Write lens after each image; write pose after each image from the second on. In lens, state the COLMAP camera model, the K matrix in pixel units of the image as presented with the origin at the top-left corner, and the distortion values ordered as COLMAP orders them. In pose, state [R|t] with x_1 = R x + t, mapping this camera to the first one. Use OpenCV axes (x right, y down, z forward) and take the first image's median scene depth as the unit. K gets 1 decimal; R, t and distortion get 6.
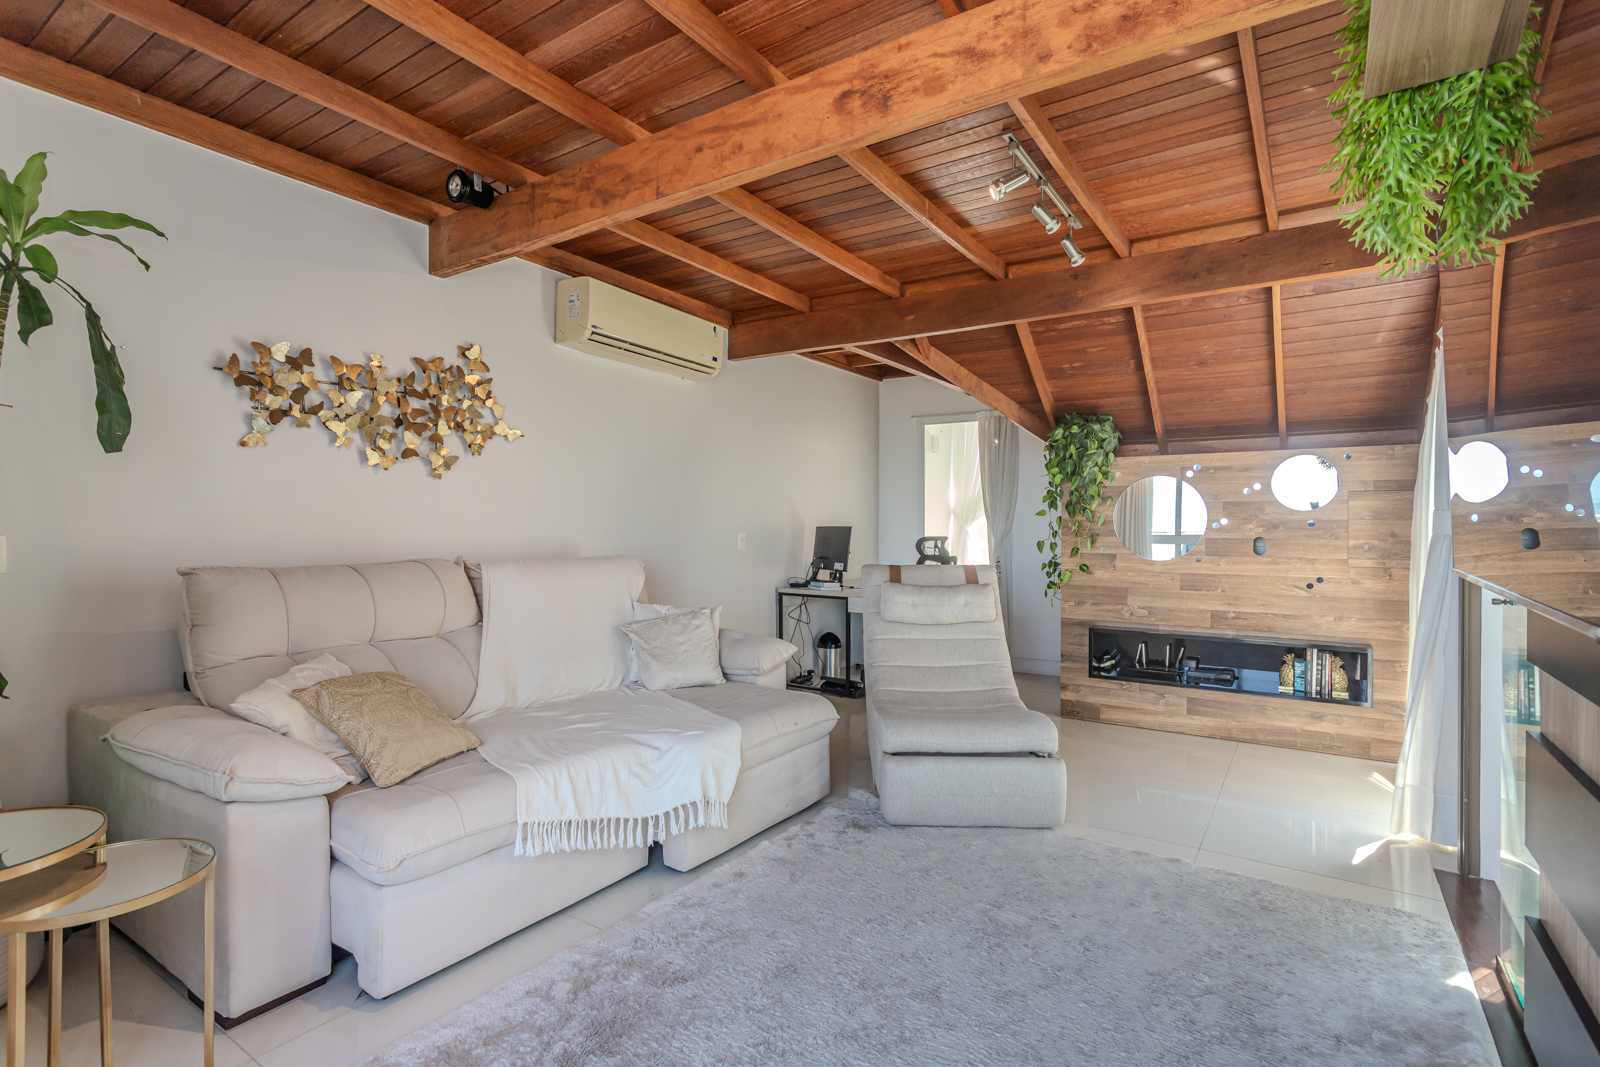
lens RADIAL K [[767.9, 0, 803.0], [0, 767.9, 533.9], [0, 0, 1]] dist [-0.002191, 0.002324]
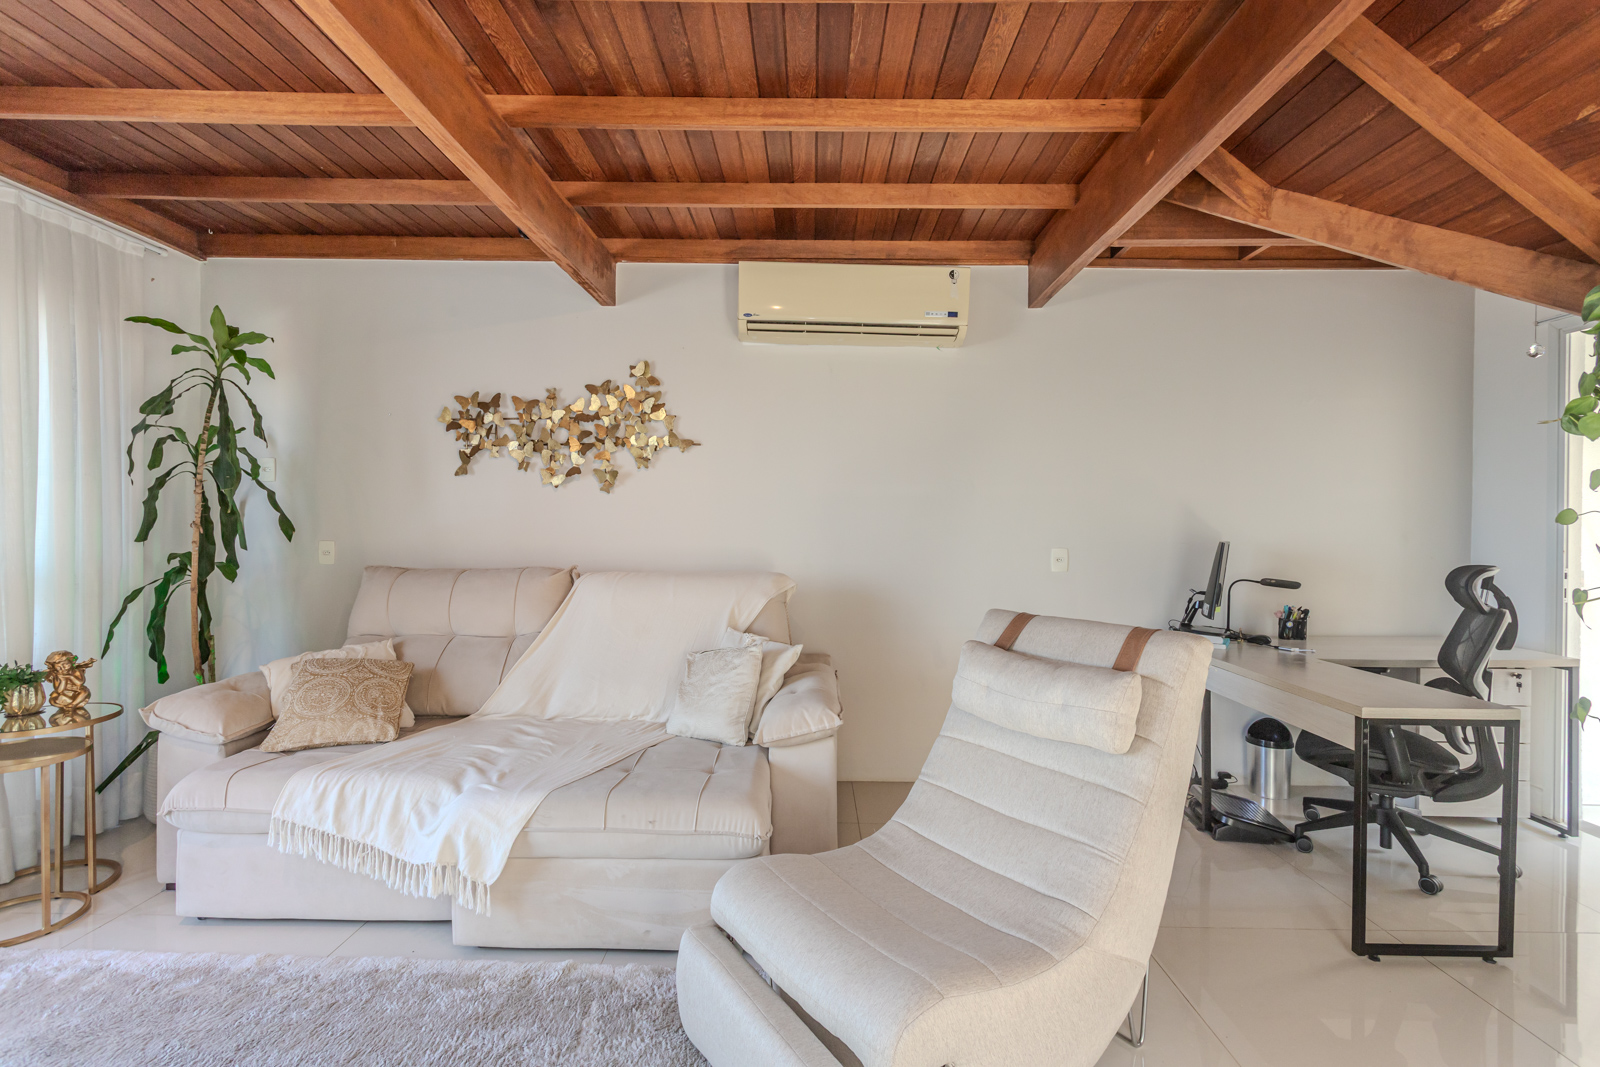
lens RADIAL K [[767.9, 0, 801.3], [0, 767.9, 534.2], [0, 0, 1]] dist [-0.002191, 0.002324]
pose [[0.543211, 0.007855, -0.839560, 0.563040], [-0.013941, 0.999903, 0.000335, -0.017384], [0.839481, 0.011522, 0.543267, 0.623764]]
